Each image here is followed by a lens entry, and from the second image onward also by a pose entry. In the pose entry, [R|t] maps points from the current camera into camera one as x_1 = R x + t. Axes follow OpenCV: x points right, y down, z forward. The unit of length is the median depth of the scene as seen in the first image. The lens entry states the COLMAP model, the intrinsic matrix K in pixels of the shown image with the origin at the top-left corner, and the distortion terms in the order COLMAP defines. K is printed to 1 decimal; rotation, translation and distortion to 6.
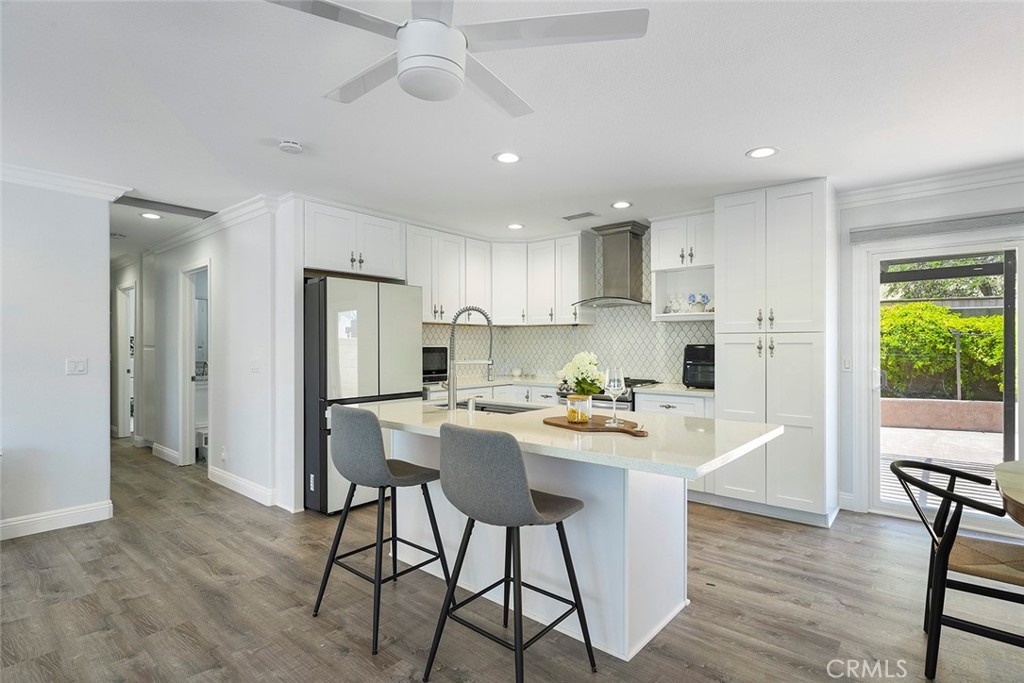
lens RADIAL K [[507.1, 0, 512.0], [0, 507.1, 341.5], [0, 0, 1]] dist [-0.016614, -0.000533]
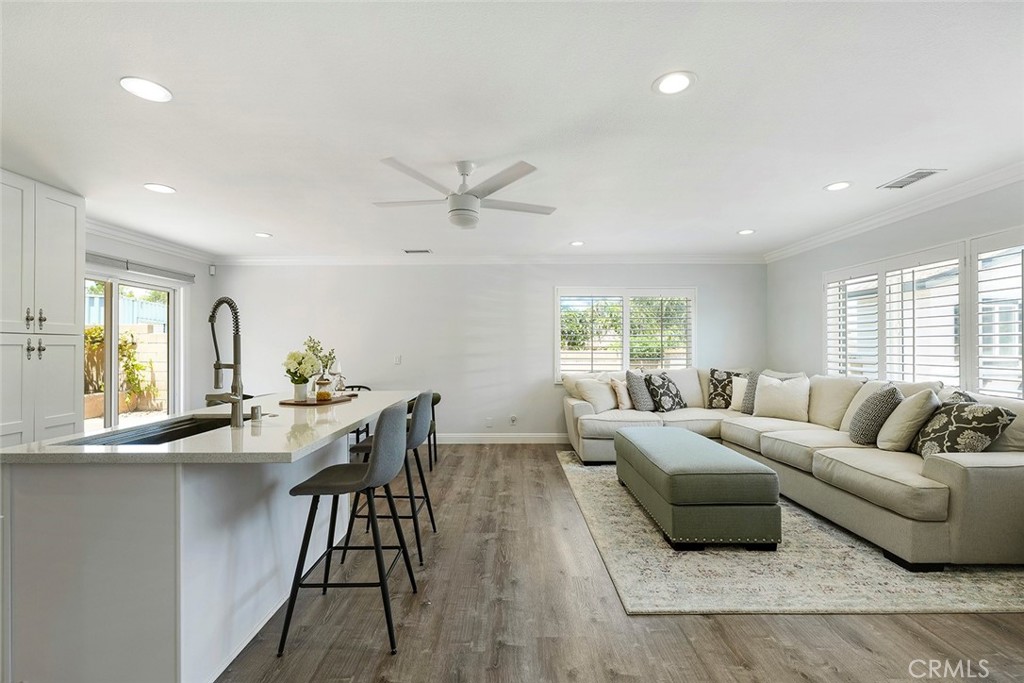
lens RADIAL K [[447.0, 0, 512.0], [0, 447.0, 341.5], [0, 0, 1]] dist [0.002495, 0.000576]
pose [[-0.647789, 0.010064, 0.761753, -0.713610], [-0.000785, 0.999903, -0.013877, 0.008260], [-0.761819, -0.009588, -0.647718, 0.857505]]
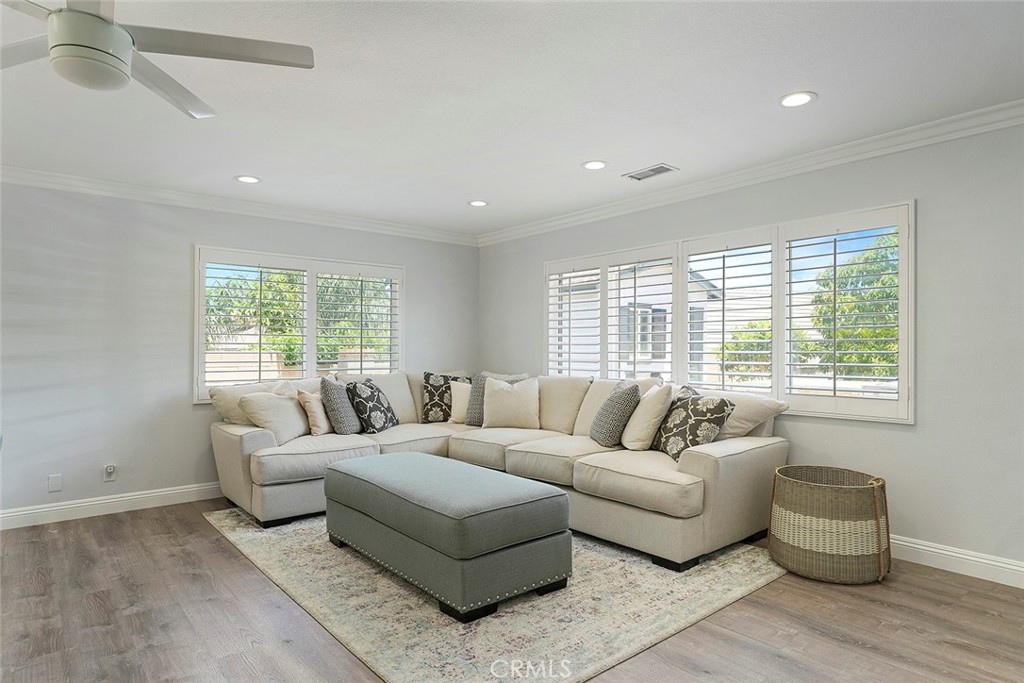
lens RADIAL K [[579.2, 0, 512.0], [0, 579.2, 341.5], [0, 0, 1]] dist [0.001060, 0.001612]
pose [[-0.986168, 0.001767, 0.165738, -0.482210], [-0.000840, 0.999877, -0.015656, 0.020745], [-0.165745, -0.015579, -0.986046, 0.841010]]
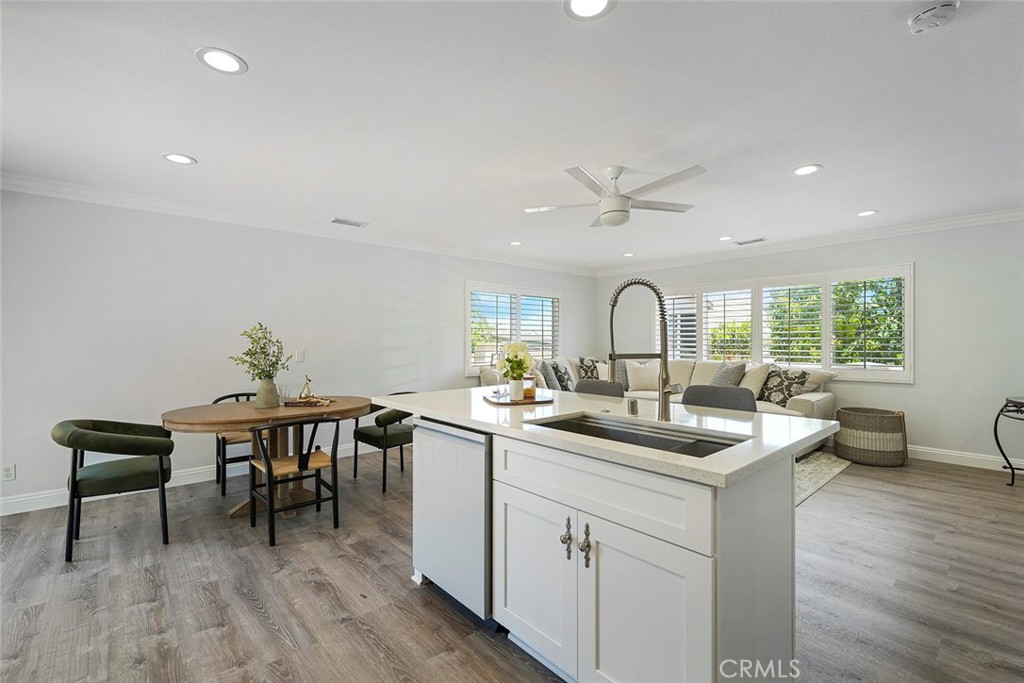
lens RADIAL K [[445.3, 0, 512.0], [0, 445.3, 341.5], [0, 0, 1]] dist [0.001436, 0.000420]
pose [[-0.989833, 0.002339, 0.142215, 0.008021], [0.001825, 0.999991, -0.003745, 0.016740], [-0.142222, -0.003448, -0.989829, 1.274006]]
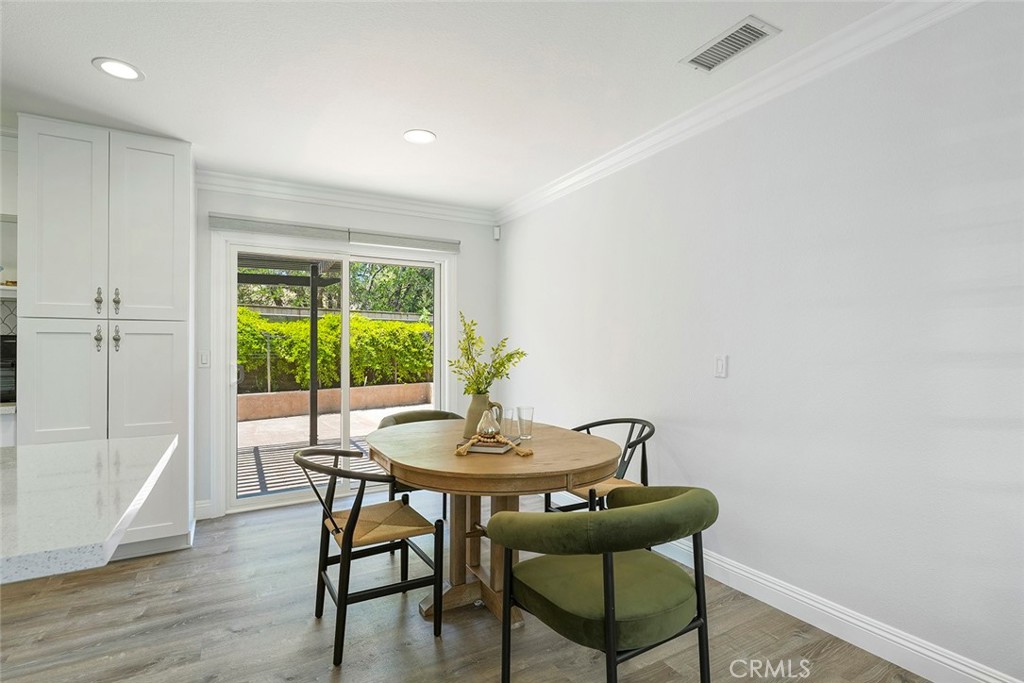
lens RADIAL K [[493.4, 0, 512.0], [0, 493.4, 341.5], [0, 0, 1]] dist [-0.003242, -0.000146]
pose [[0.342696, 0.009521, 0.939398, 0.017106], [-0.000268, 0.999950, -0.010037, 0.023064], [-0.939446, 0.003188, 0.342681, 0.176875]]
